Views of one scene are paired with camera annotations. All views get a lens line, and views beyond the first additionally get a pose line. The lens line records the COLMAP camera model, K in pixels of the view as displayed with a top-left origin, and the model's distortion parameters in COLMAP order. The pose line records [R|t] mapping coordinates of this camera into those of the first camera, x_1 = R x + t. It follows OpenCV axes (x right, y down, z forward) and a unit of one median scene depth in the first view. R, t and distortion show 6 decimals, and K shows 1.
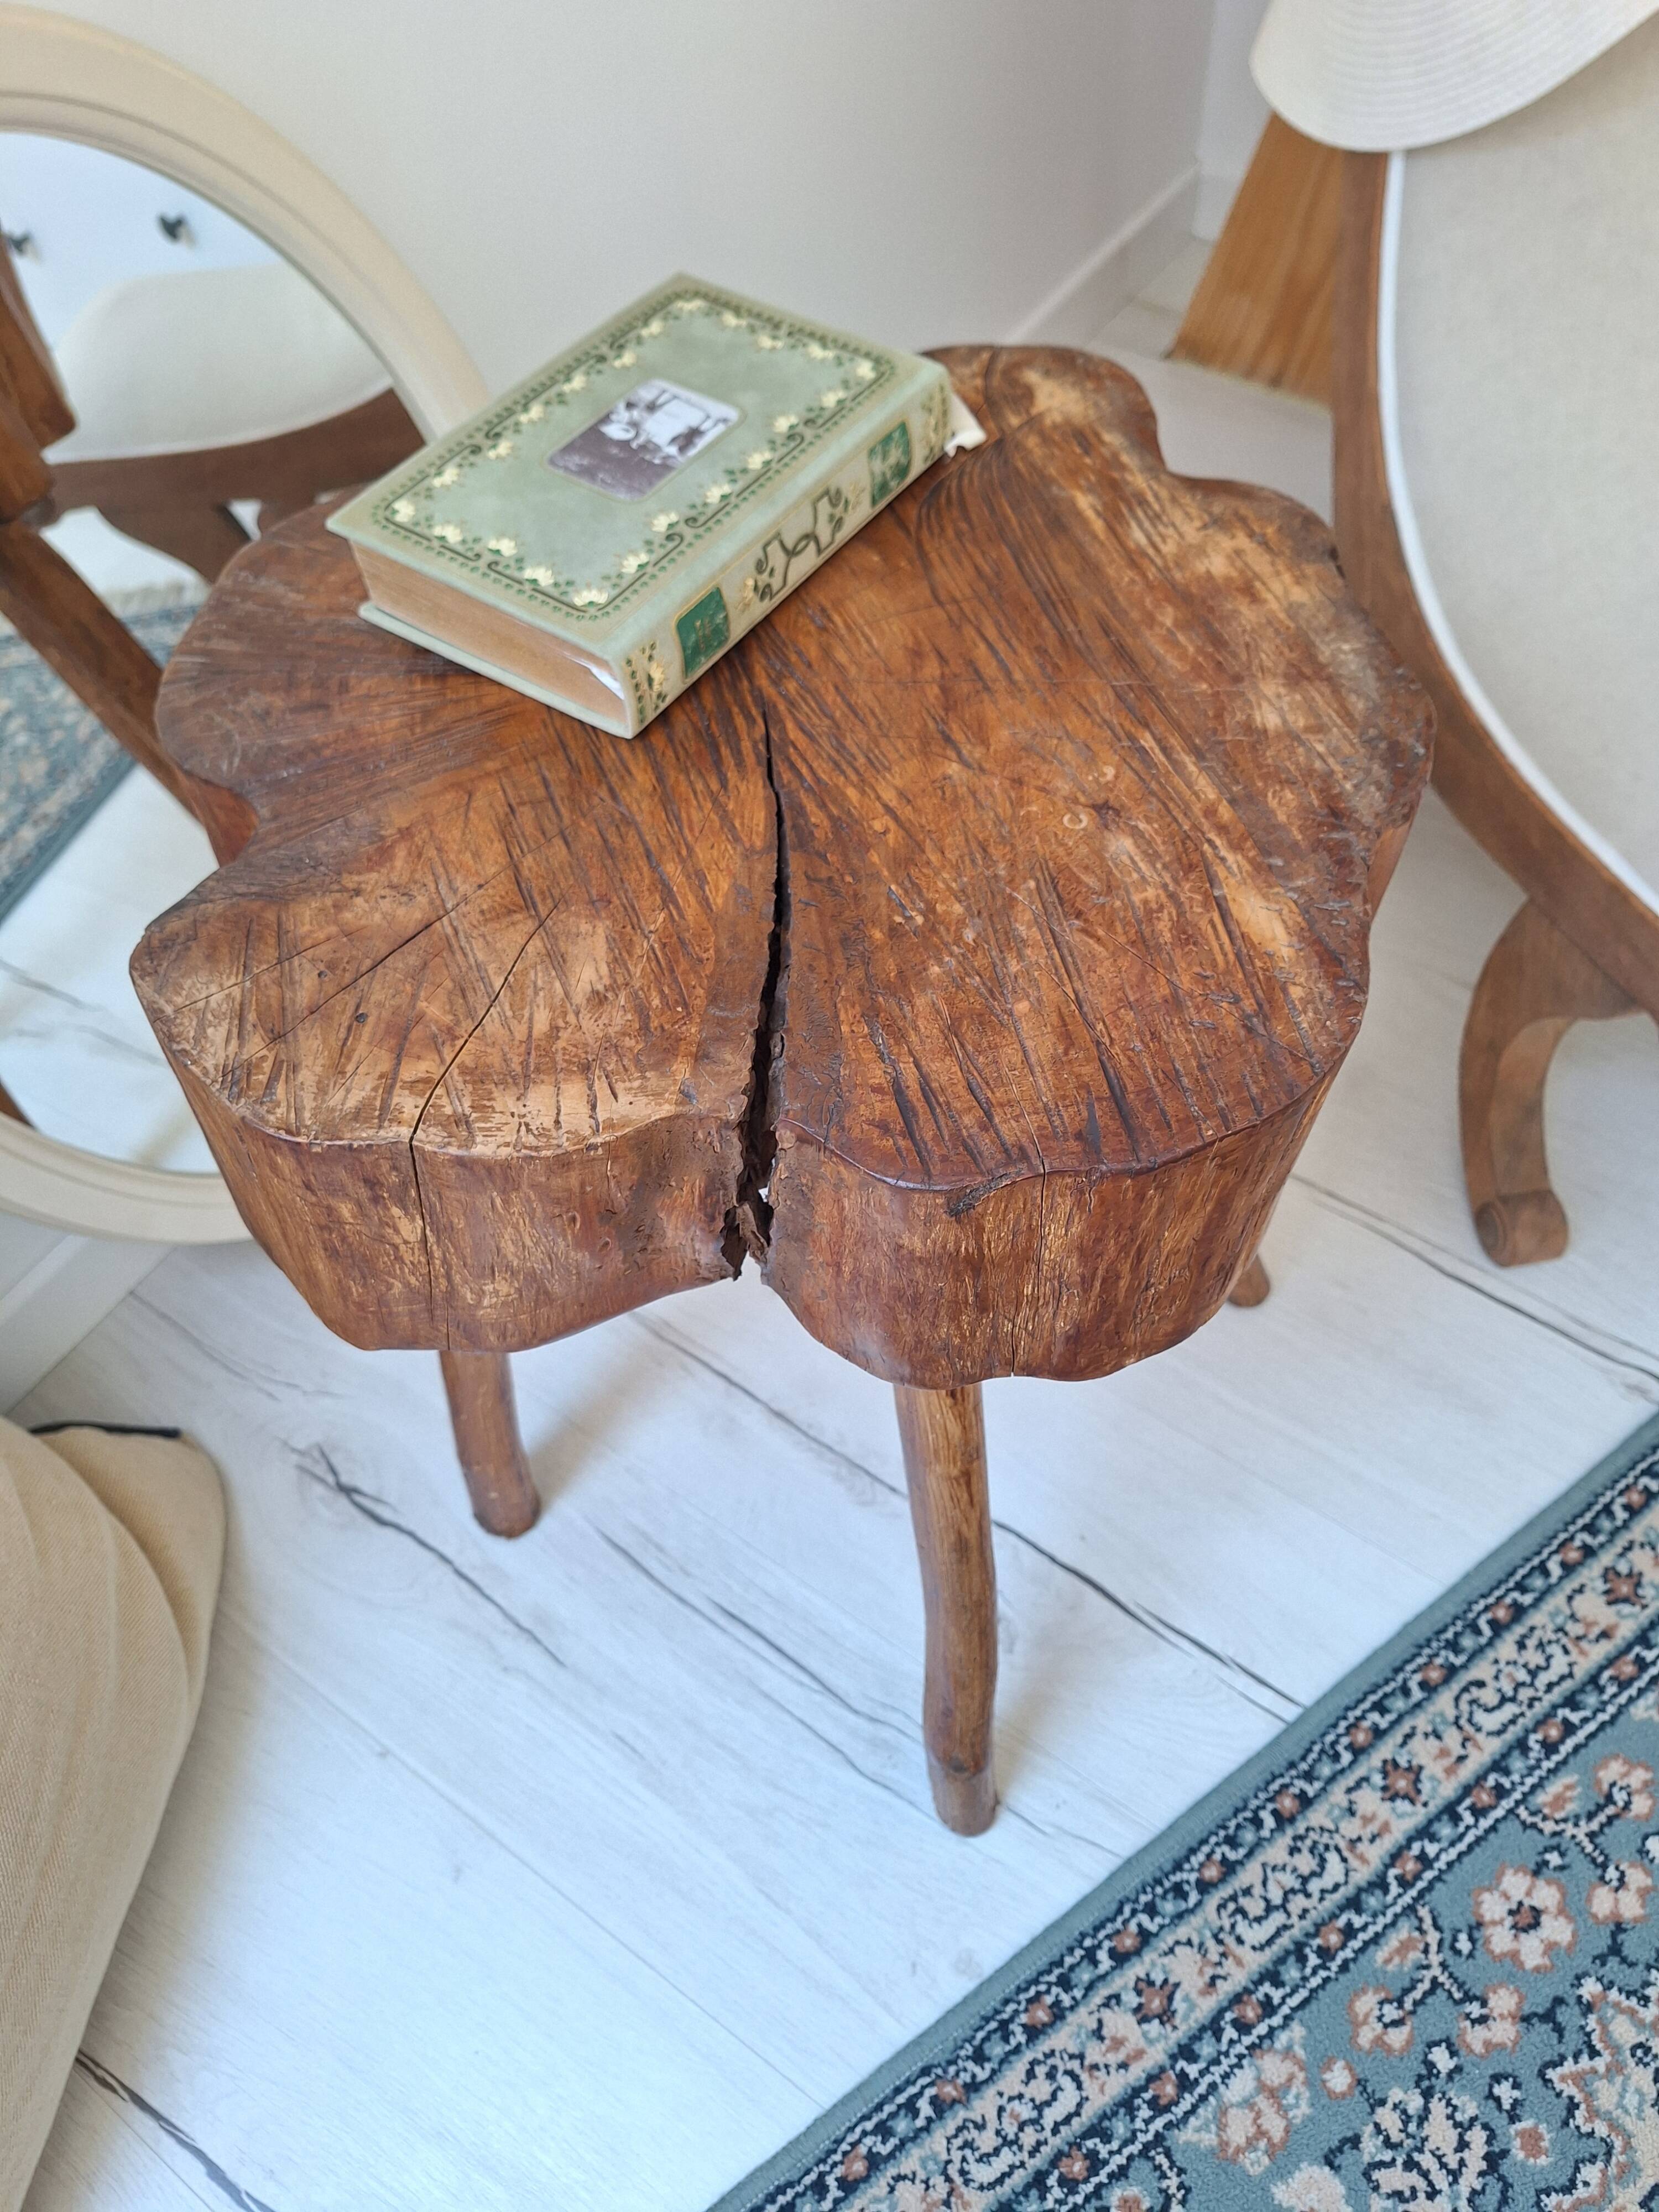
lens RADIAL K [[1559.8, 0, 843.3], [0, 1559.8, 1132.6], [0, 0, 1]] dist [0.066892, -0.063022]
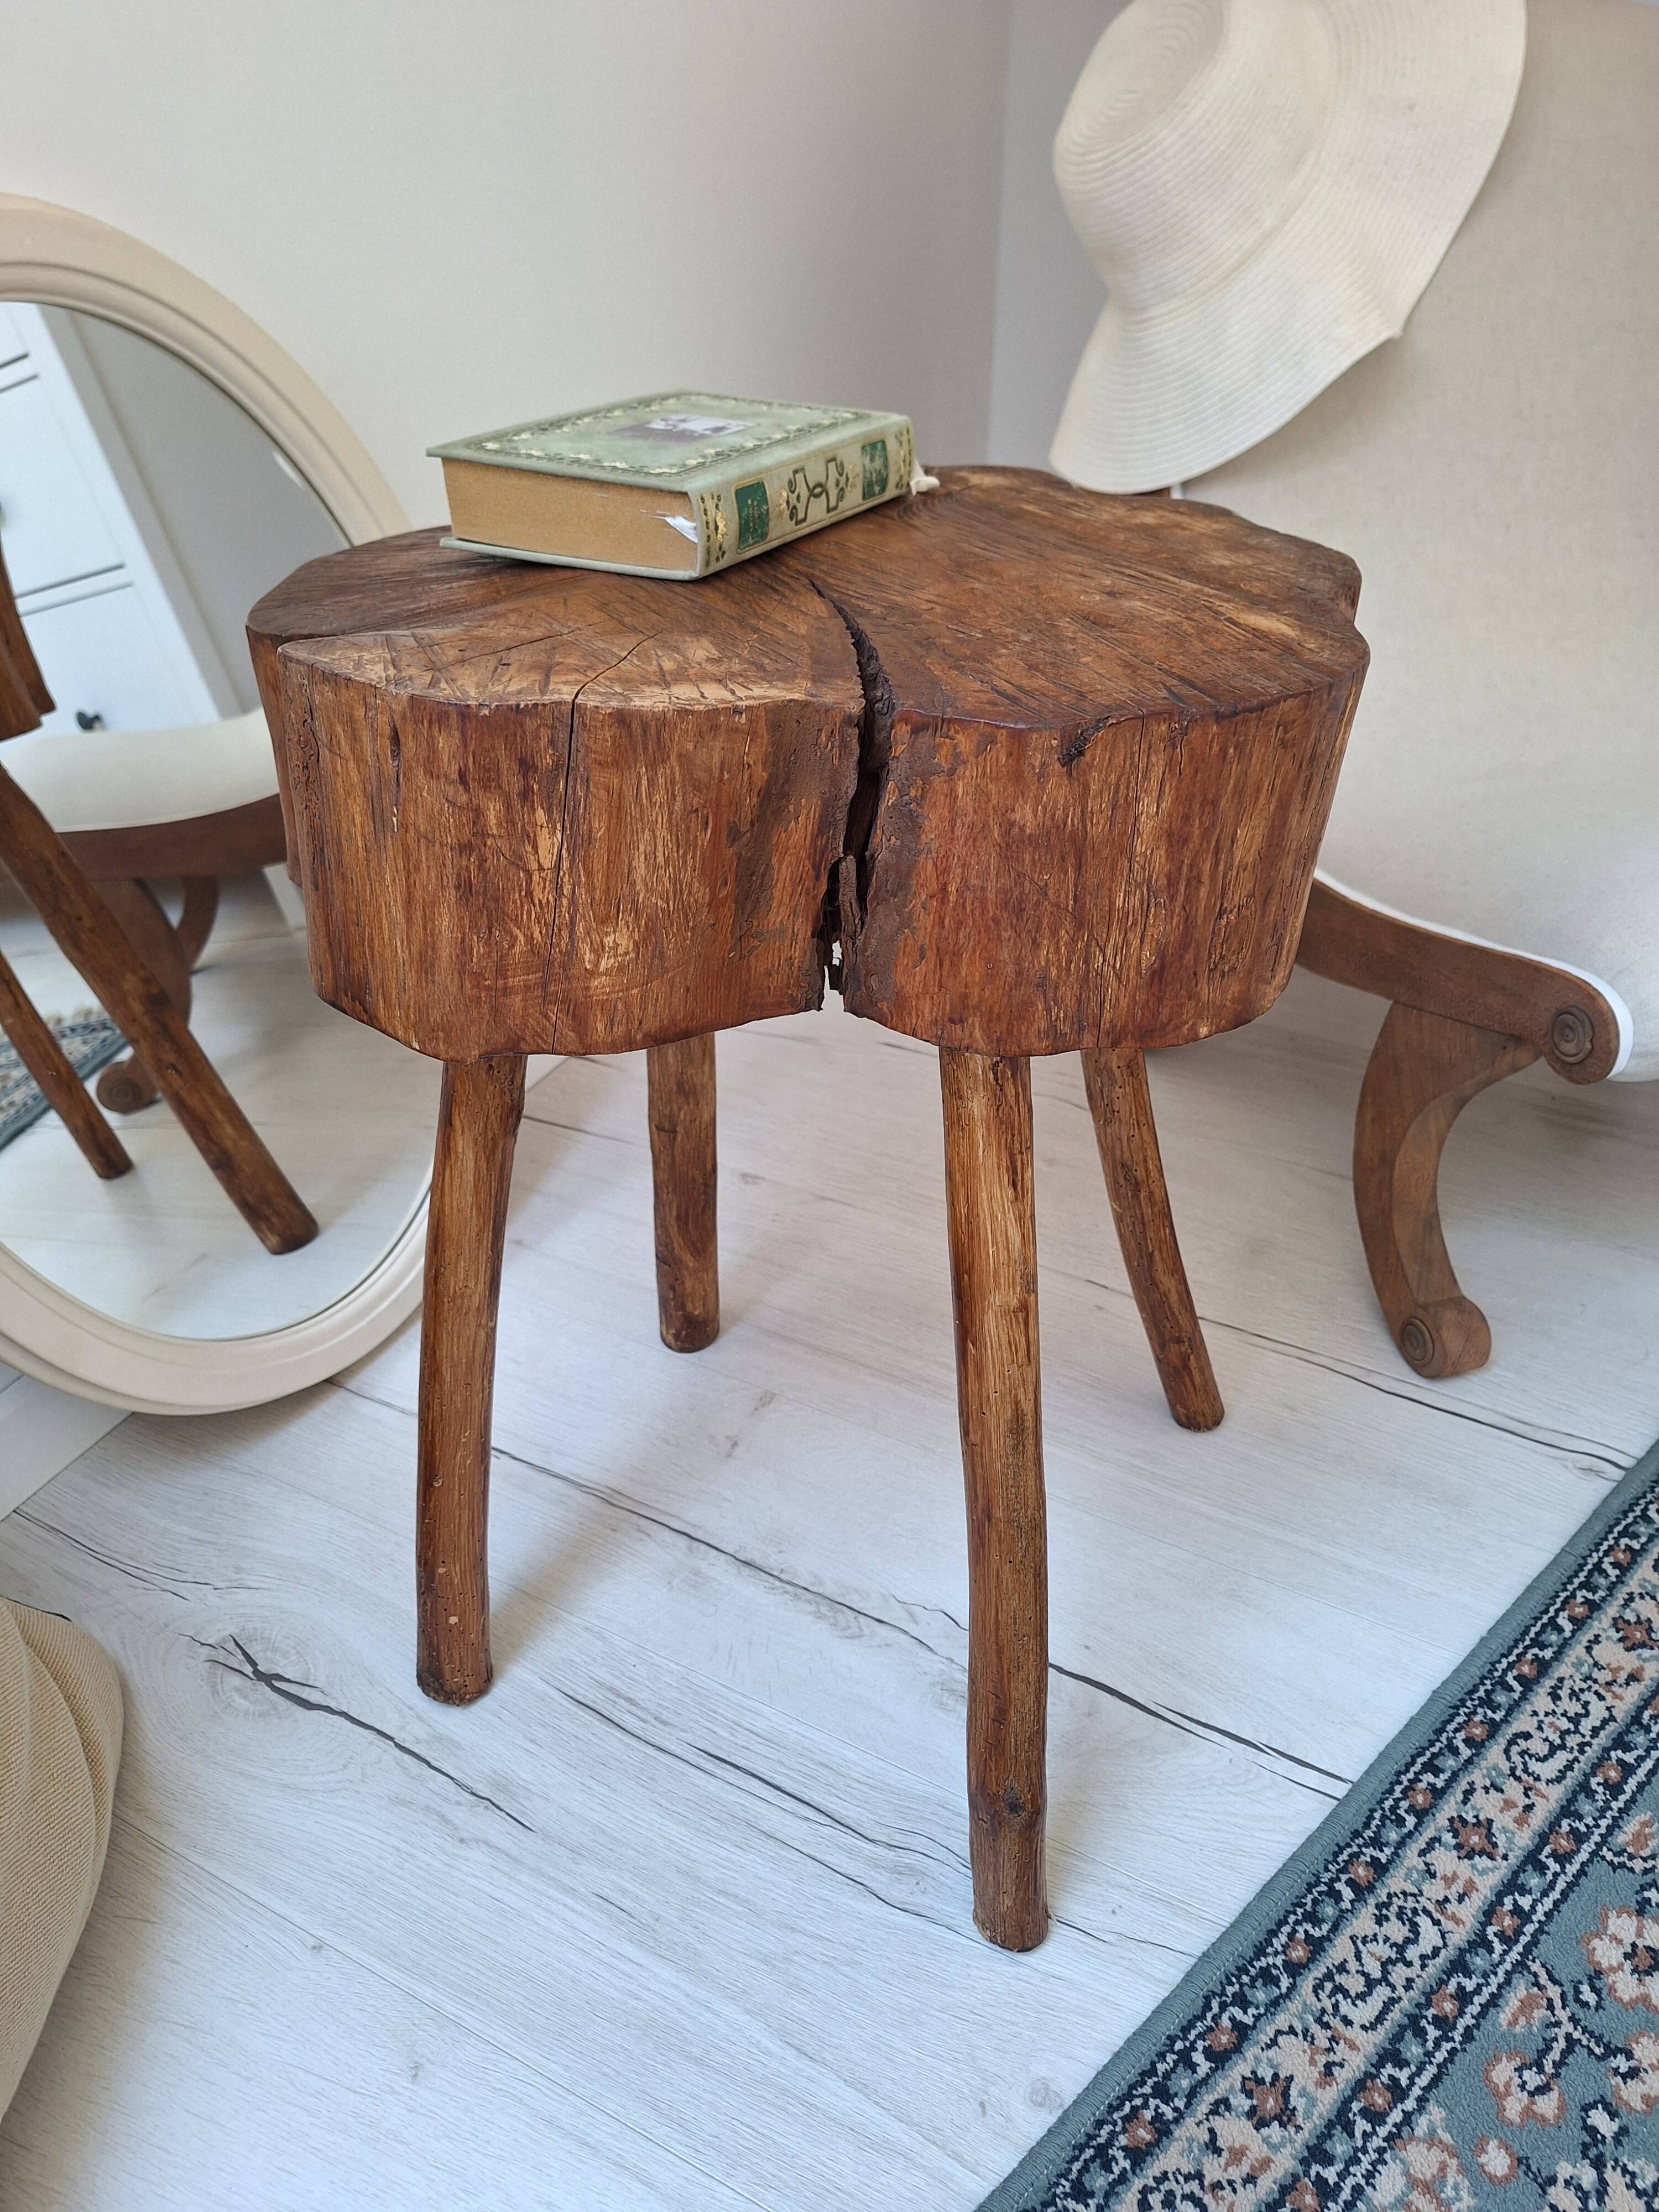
lens RADIAL K [[1559.8, 0, 824.5], [0, 1559.8, 1145.4], [0, 0, 1]] dist [0.066892, -0.063022]
pose [[0.991167, -0.034441, 0.128071, -0.183870], [0.079619, 0.926831, -0.366940, 0.511457], [-0.106063, 0.373896, 0.921386, 0.064993]]
